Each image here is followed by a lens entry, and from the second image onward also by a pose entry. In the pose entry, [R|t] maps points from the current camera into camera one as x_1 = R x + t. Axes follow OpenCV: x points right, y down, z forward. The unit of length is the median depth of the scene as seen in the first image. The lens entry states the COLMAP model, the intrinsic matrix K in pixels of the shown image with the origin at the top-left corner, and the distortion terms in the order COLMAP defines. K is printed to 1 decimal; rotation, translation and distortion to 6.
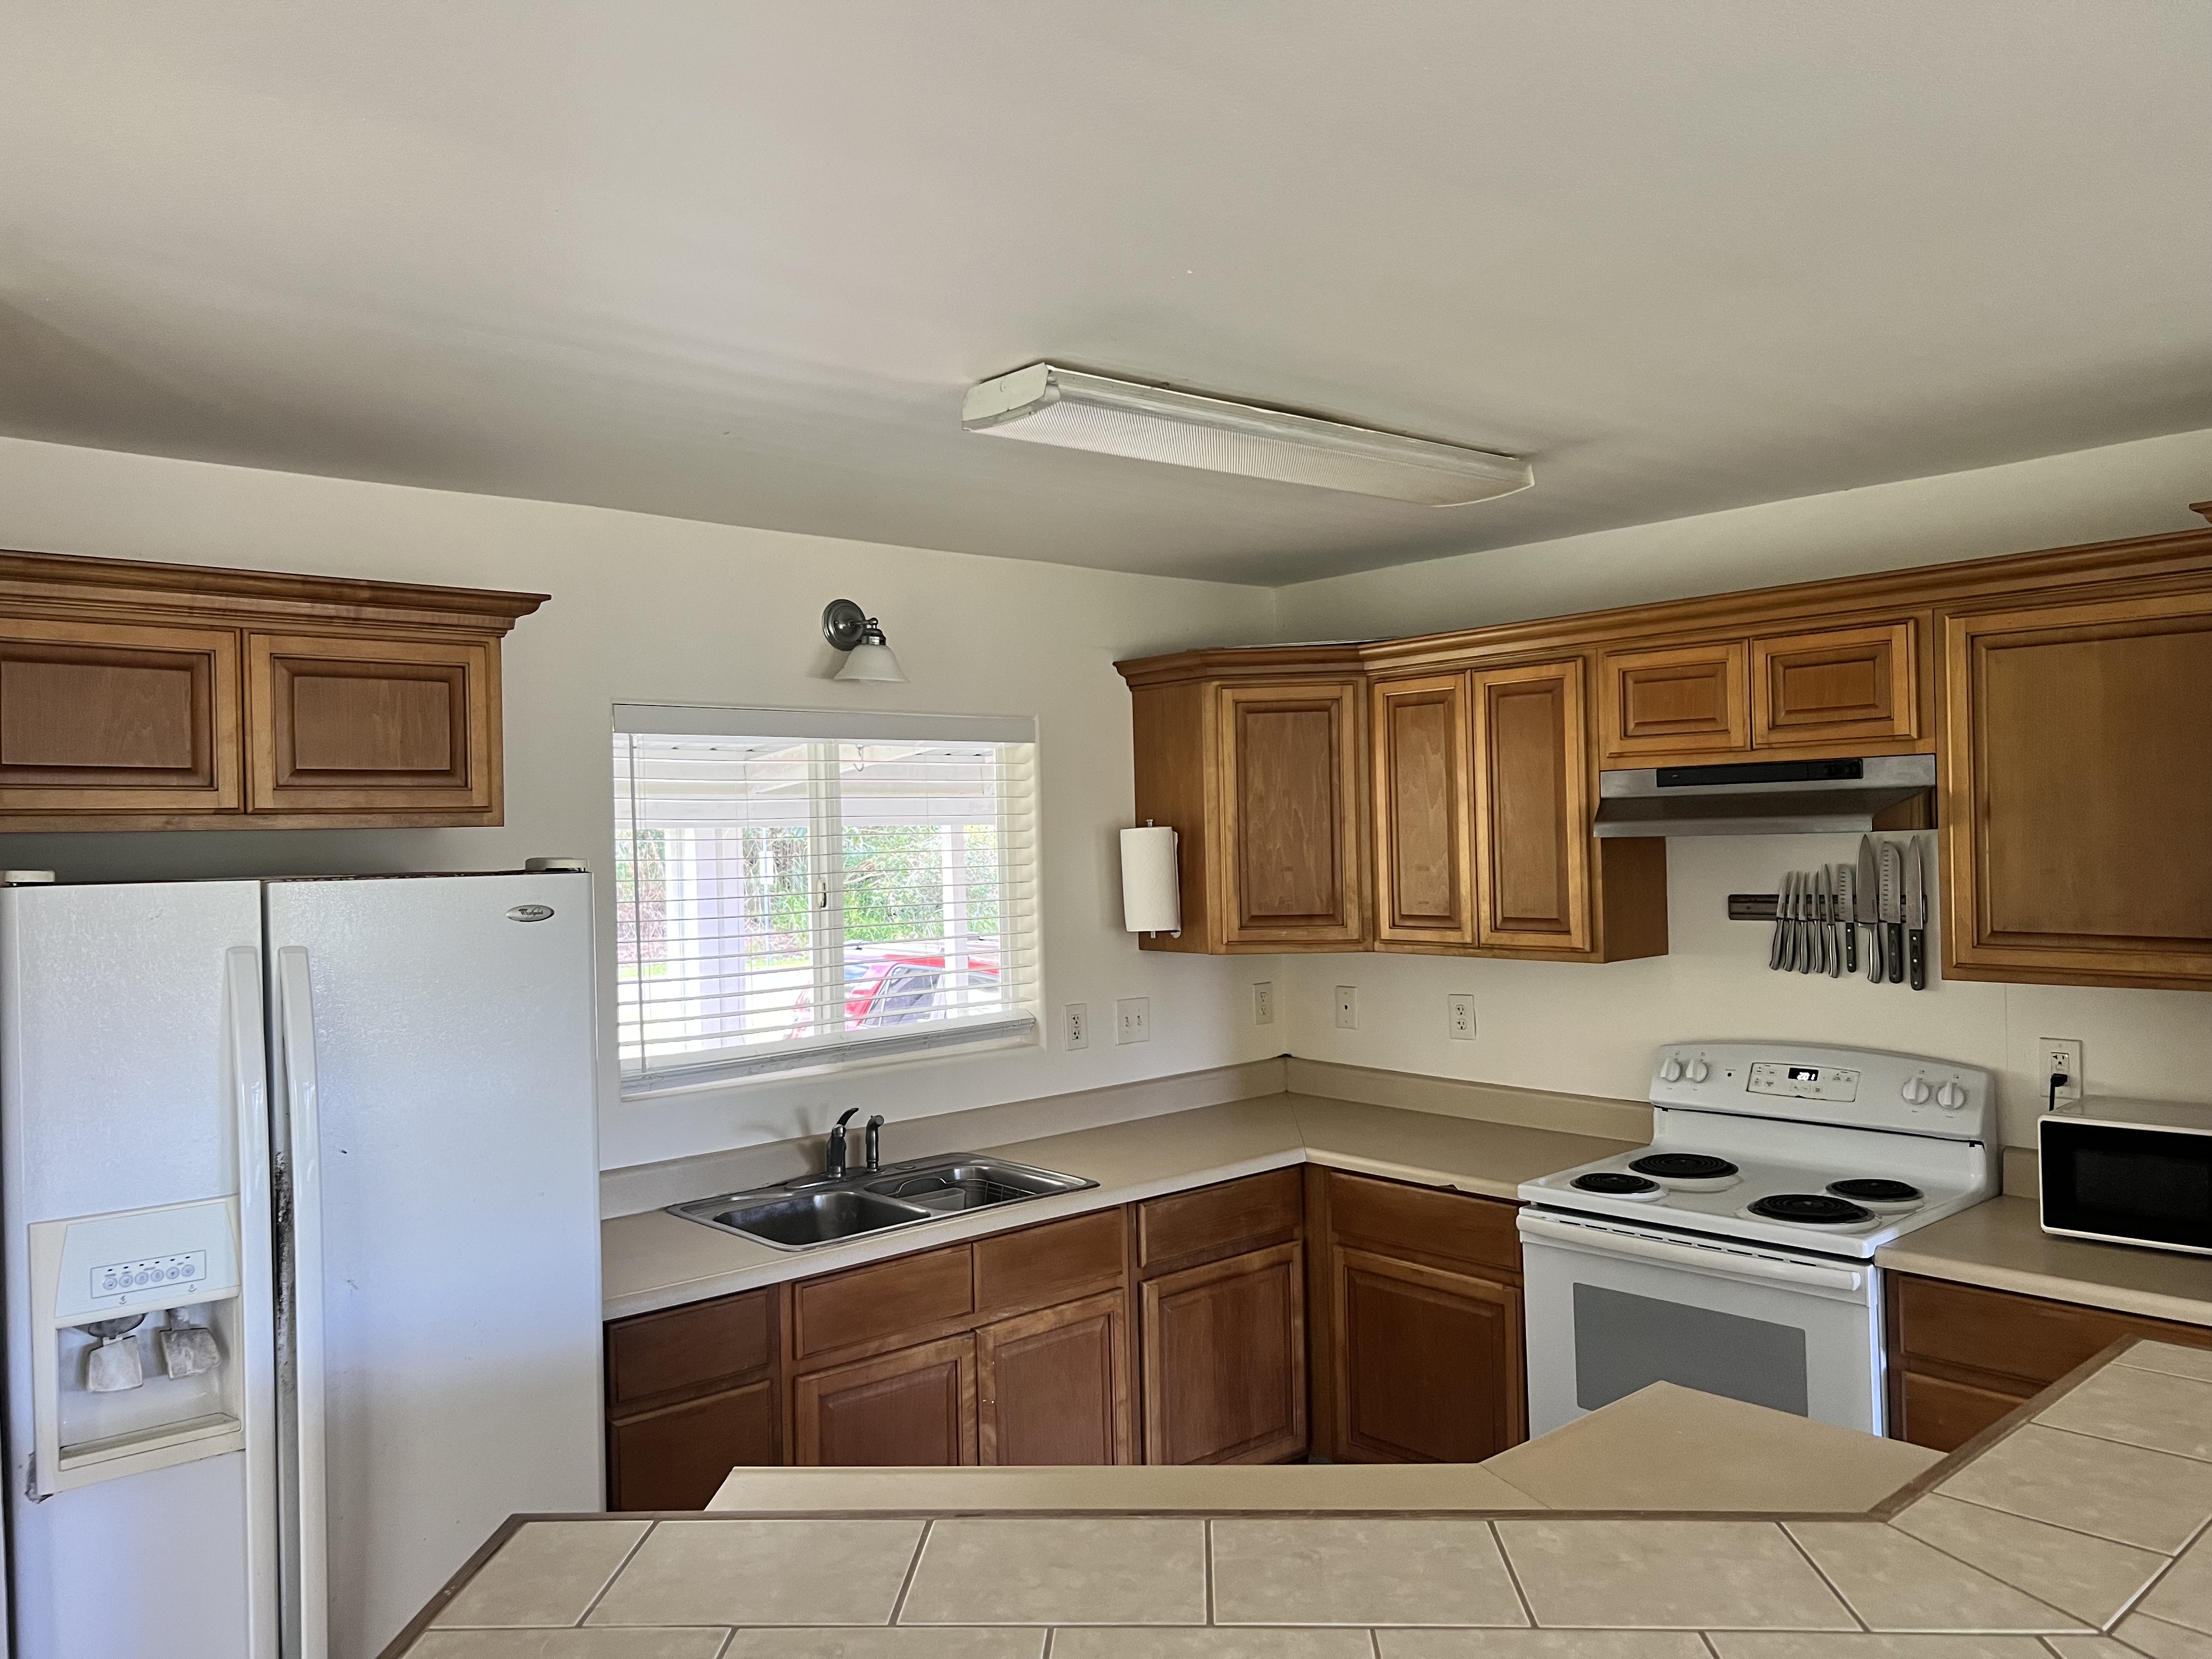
lens RADIAL K [[1648.5, 0, 1106.0], [0, 1648.5, 829.5], [0, 0, 1]] dist [0.160045, -0.204196]
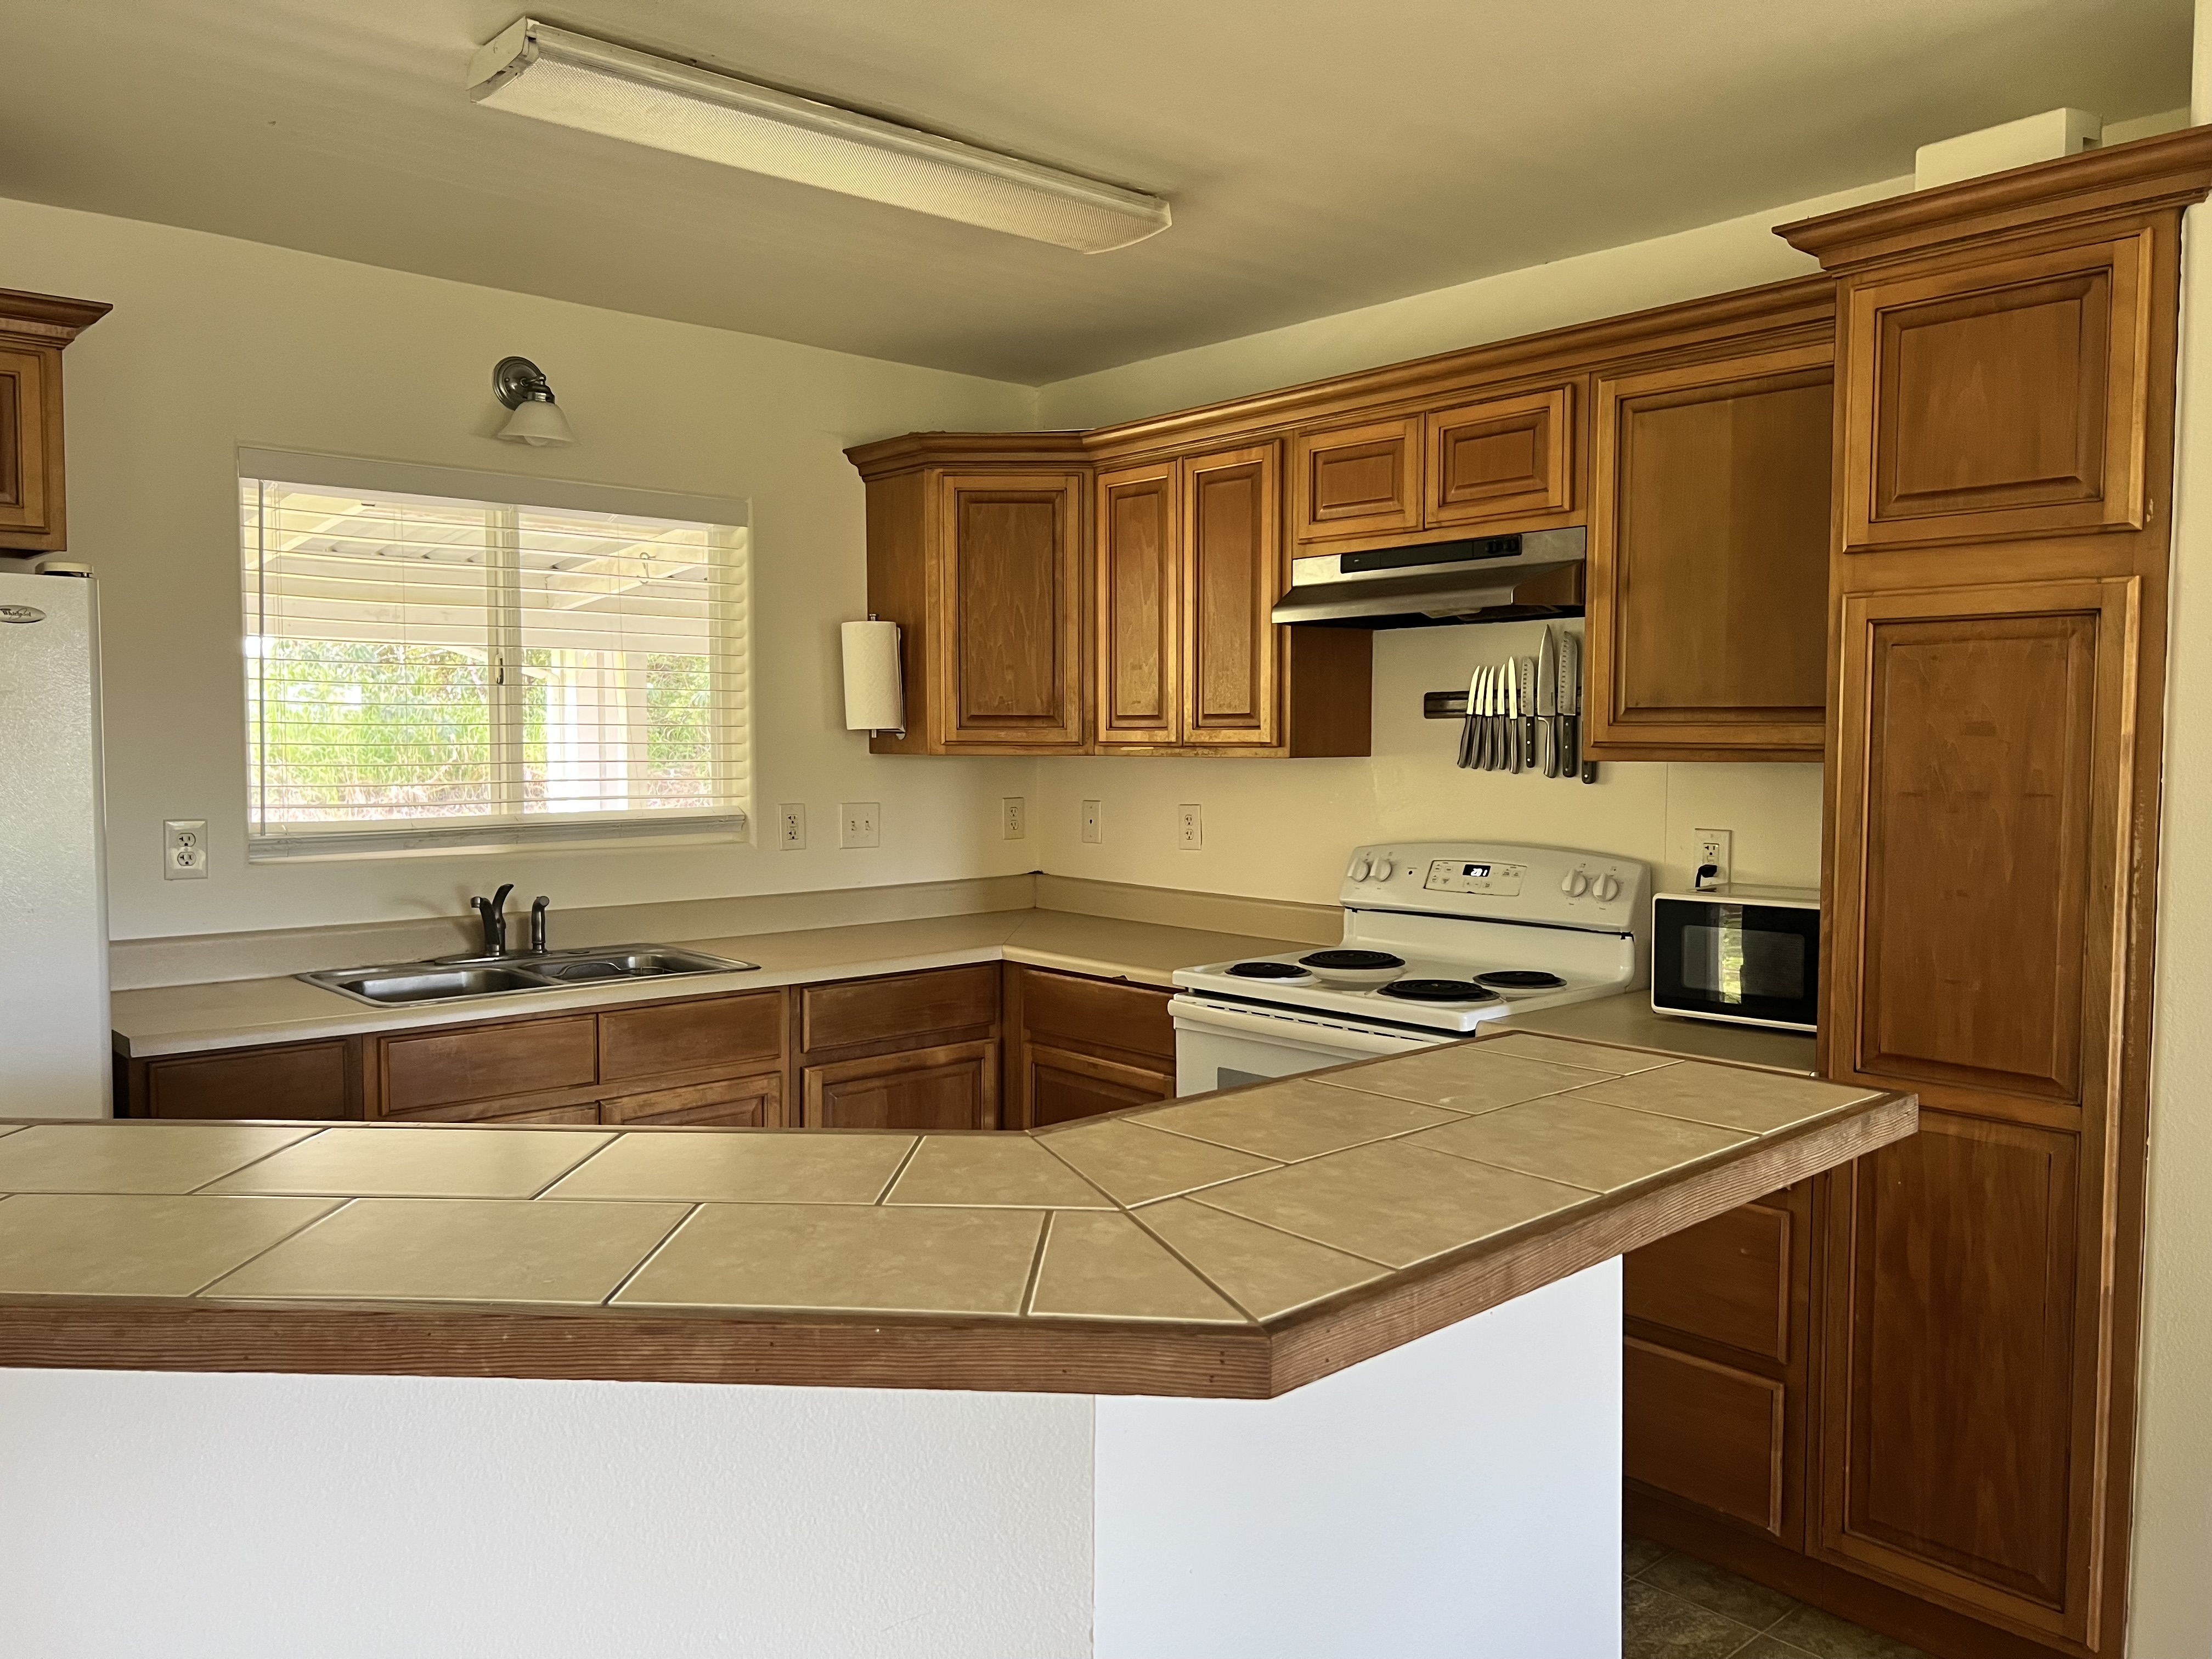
lens RADIAL K [[1648.5, 0, 1106.0], [0, 1648.5, 829.5], [0, 0, 1]] dist [0.160045, -0.204196]
pose [[0.999639, 0.026412, -0.004952, 0.194648], [-0.026102, 0.998162, 0.054692, 0.071457], [0.006387, -0.054543, 0.998491, 0.029415]]
